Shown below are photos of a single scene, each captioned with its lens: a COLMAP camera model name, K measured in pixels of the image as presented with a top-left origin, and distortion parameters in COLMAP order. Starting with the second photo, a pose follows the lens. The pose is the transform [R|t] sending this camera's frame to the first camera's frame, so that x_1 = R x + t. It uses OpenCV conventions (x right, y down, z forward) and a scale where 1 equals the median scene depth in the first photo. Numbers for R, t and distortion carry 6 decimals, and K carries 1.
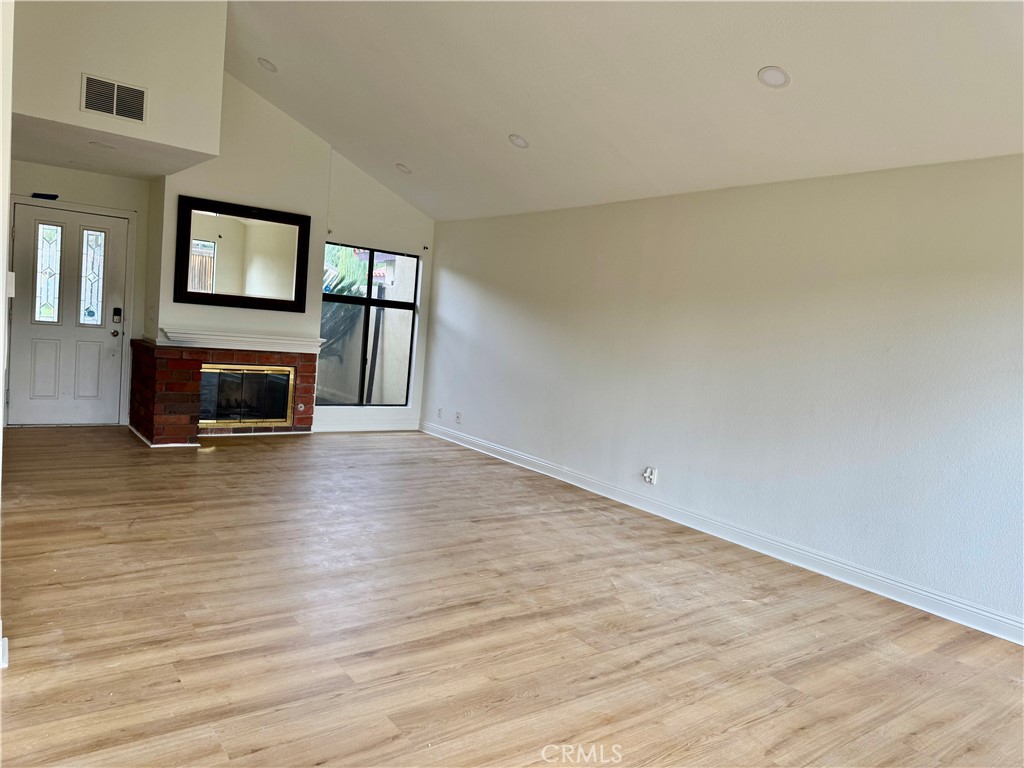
lens RADIAL K [[726.7, 0, 512.0], [0, 726.7, 384.2], [0, 0, 1]] dist [-0.034252, -0.004054]
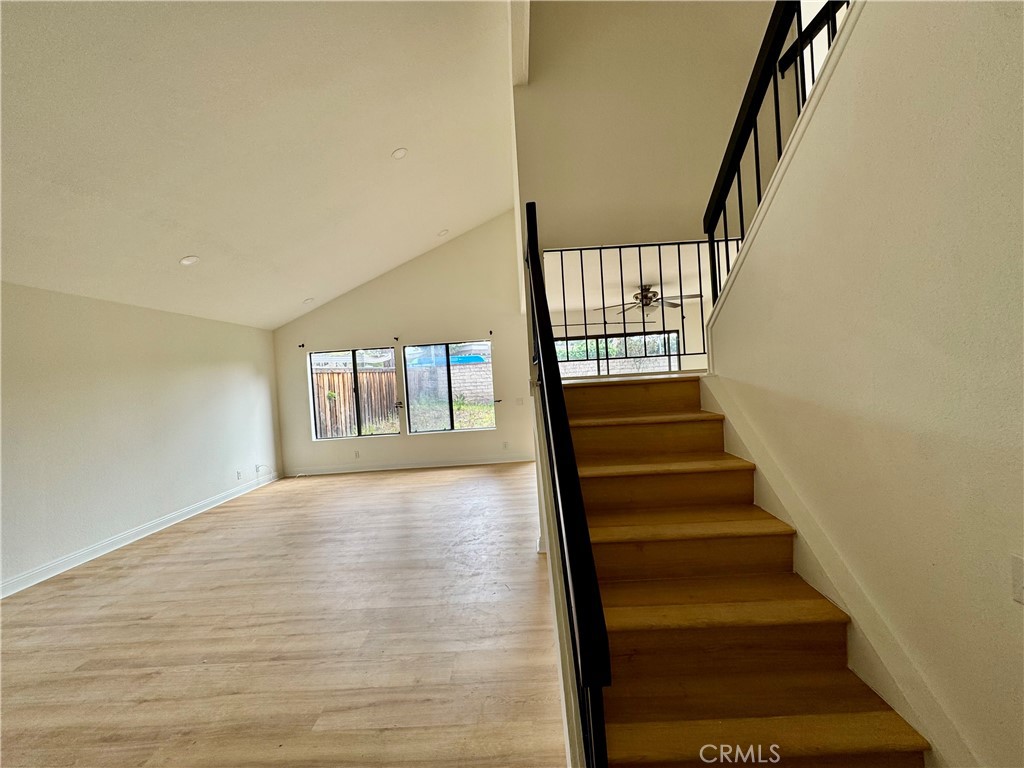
lens RADIAL K [[410.2, 0, 513.1], [0, 410.2, 379.4], [0, 0, 1]] dist [-0.000542, -0.000045]
pose [[-0.788579, -0.057150, 0.612271, -0.815905], [0.042518, 0.988222, 0.147002, -0.205283], [-0.613461, 0.141955, -0.776862, 1.146358]]
